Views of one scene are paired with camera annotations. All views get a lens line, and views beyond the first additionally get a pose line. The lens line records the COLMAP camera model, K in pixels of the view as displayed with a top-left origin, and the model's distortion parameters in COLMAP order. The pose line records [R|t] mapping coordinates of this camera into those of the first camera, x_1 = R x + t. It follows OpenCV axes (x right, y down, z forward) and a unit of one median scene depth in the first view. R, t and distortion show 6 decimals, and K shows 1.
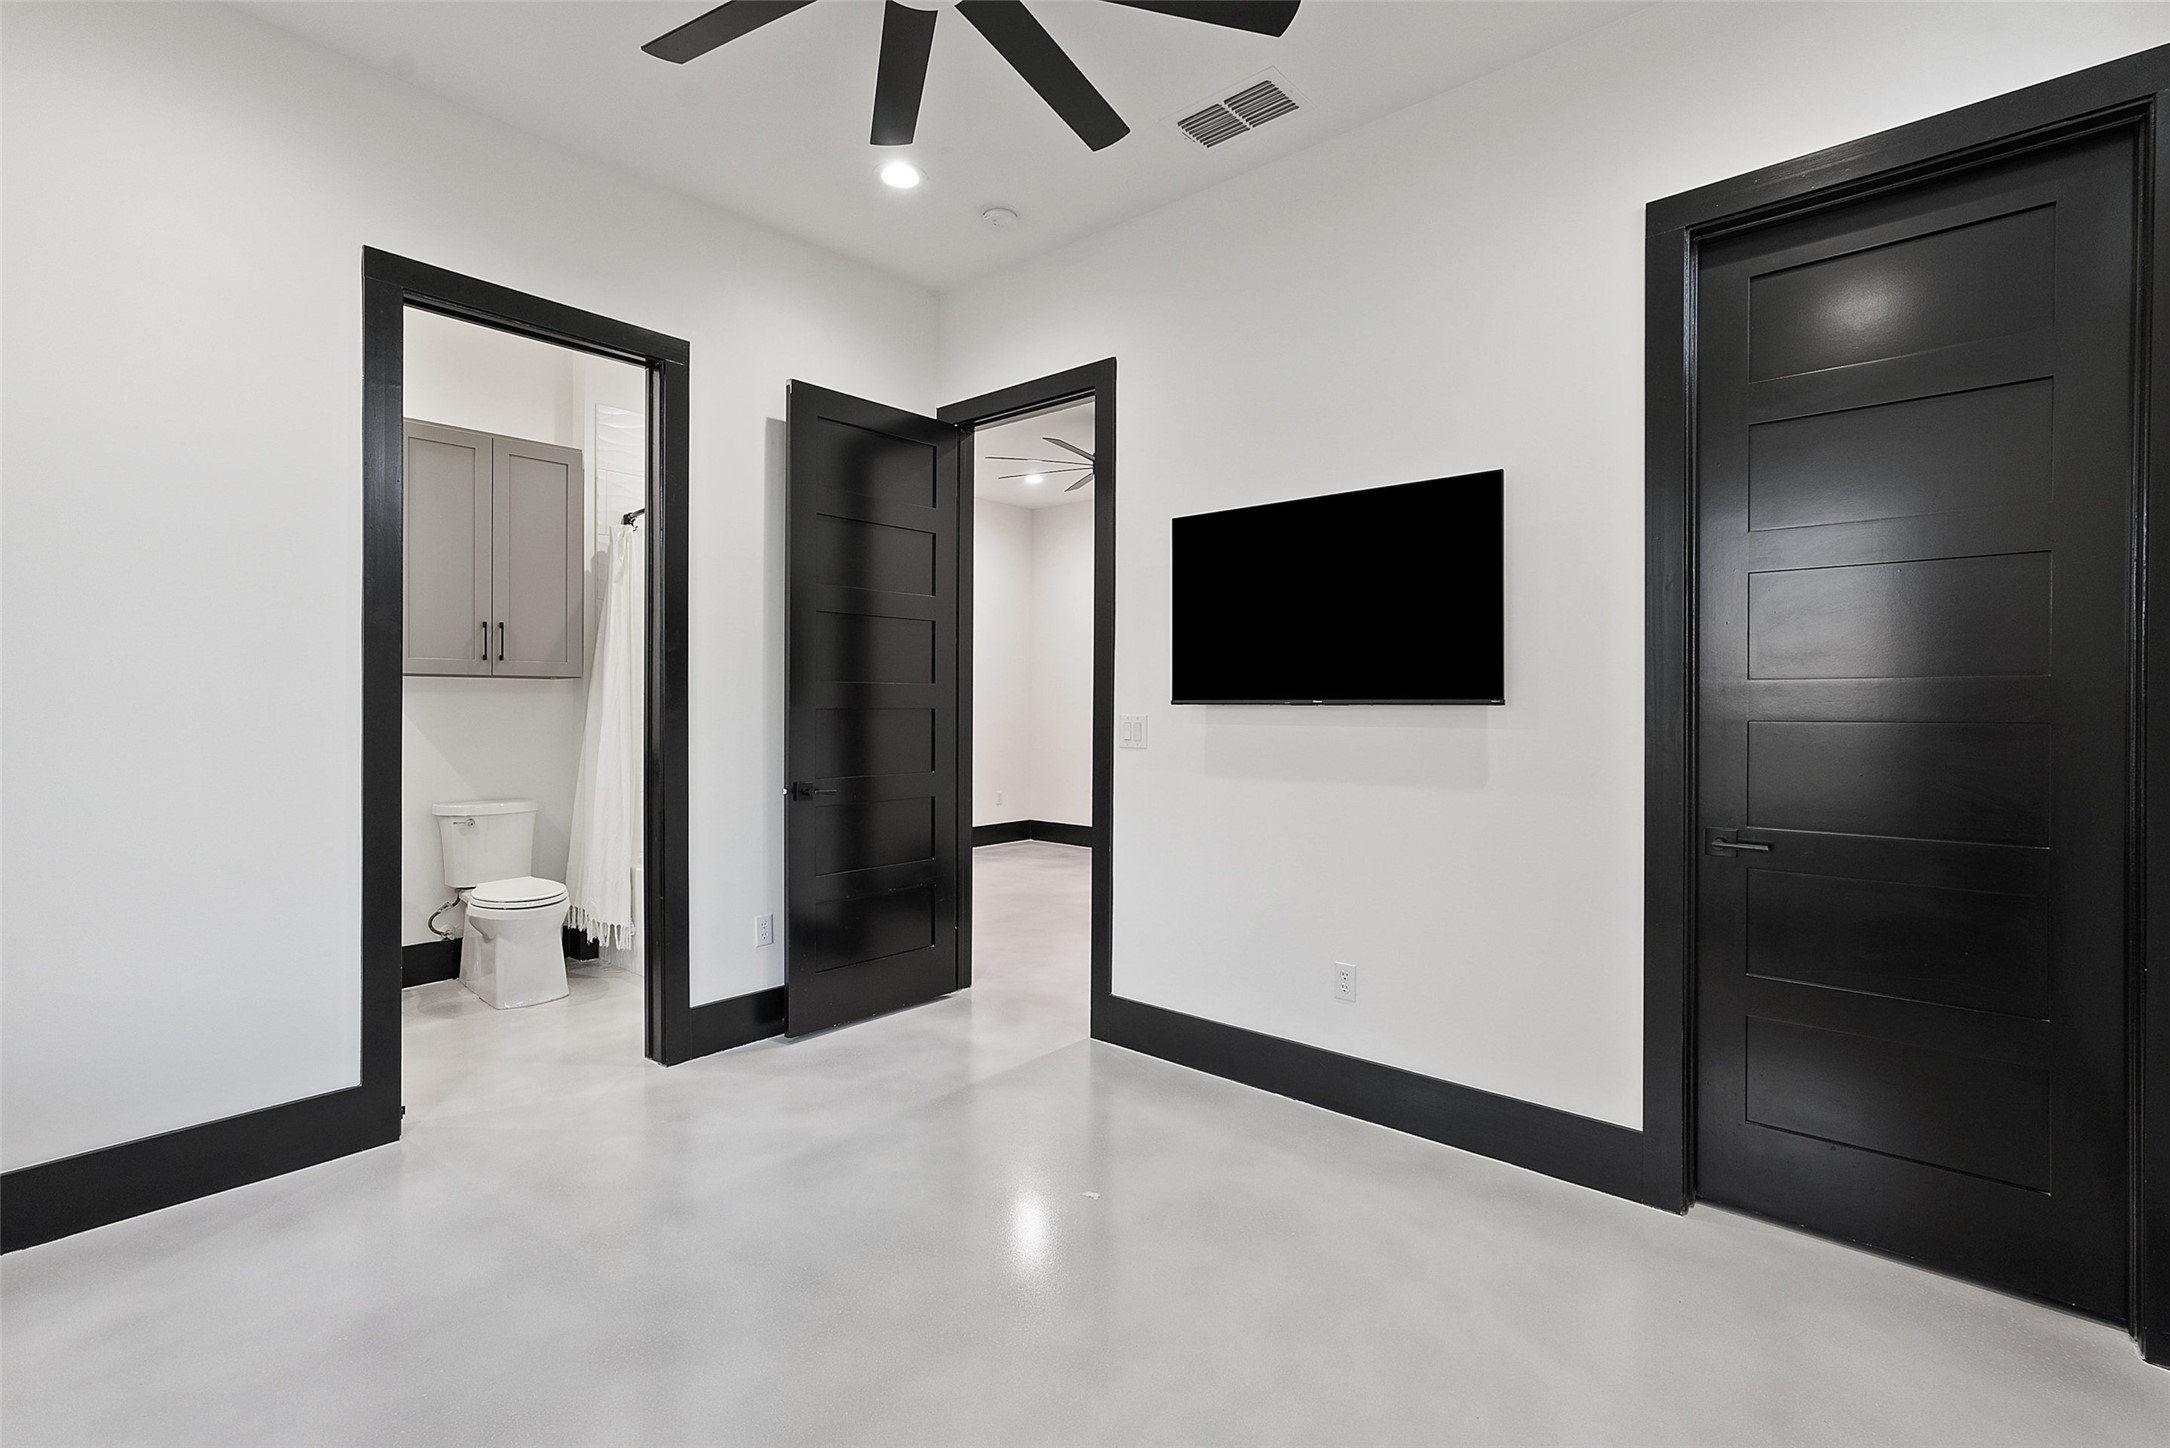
lens RADIAL K [[971.6, 0, 1087.2], [0, 971.6, 705.2], [0, 0, 1]] dist [-0.002008, -0.000062]
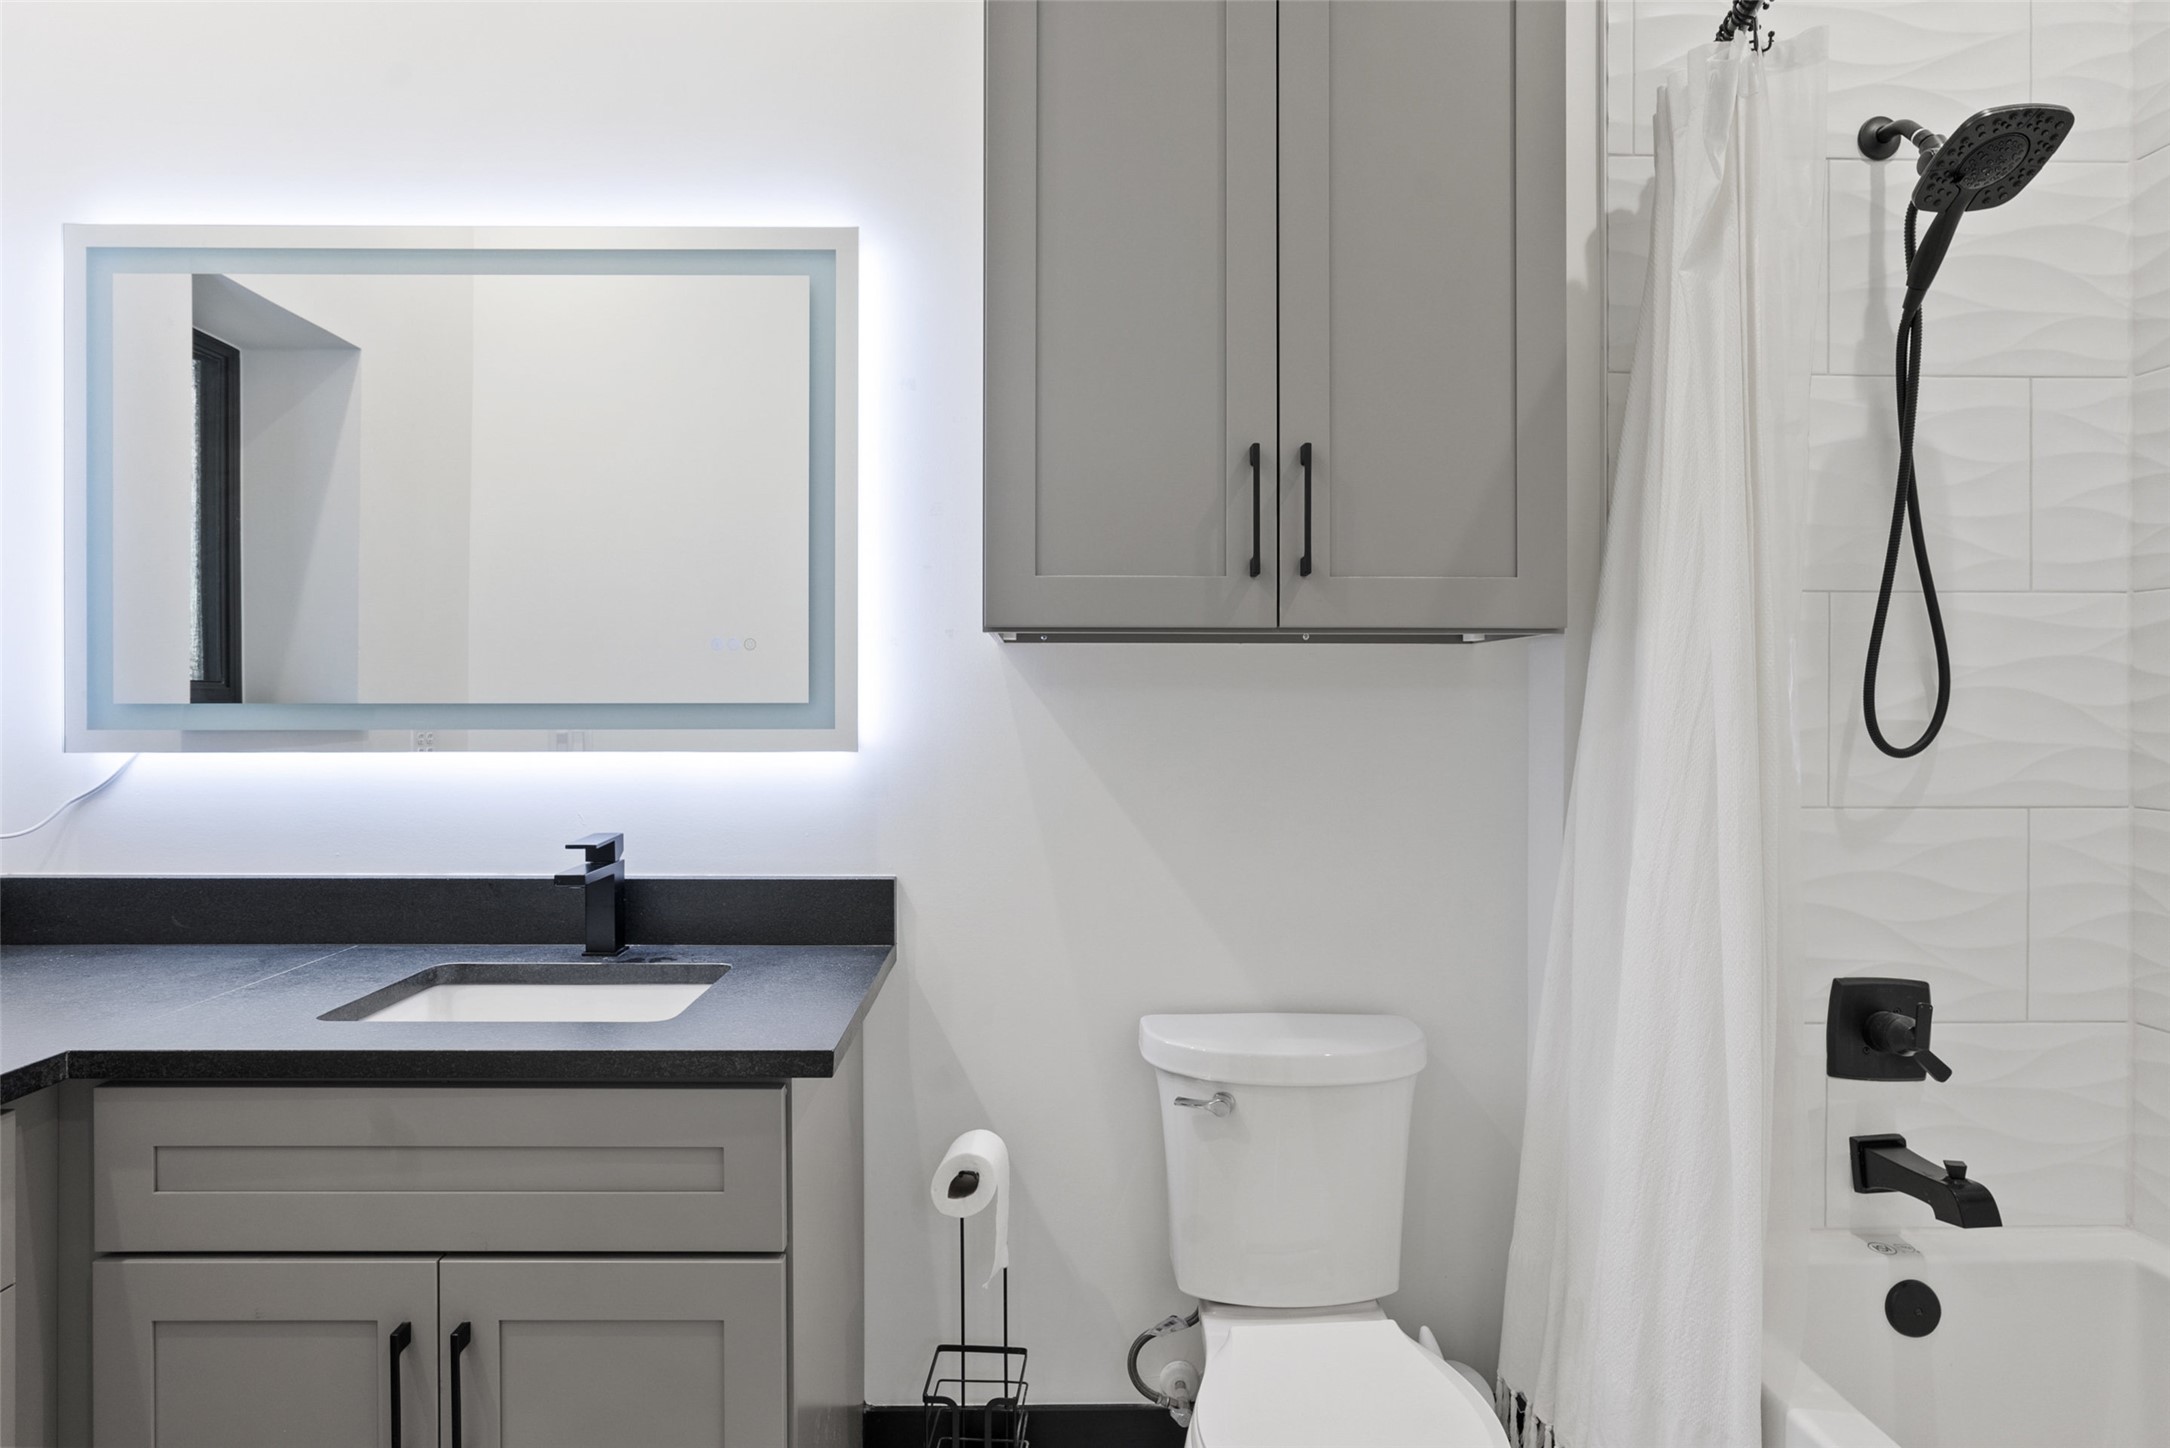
lens RADIAL K [[1180.2, 0, 1081.9], [0, 1180.2, 727.2], [0, 0, 1]] dist [-0.005126, -0.000277]
pose [[0.681026, -0.001461, -0.732258, -0.368010], [-0.003242, 0.999982, -0.005010, 0.001046], [0.732252, 0.005786, 0.681009, 0.669655]]
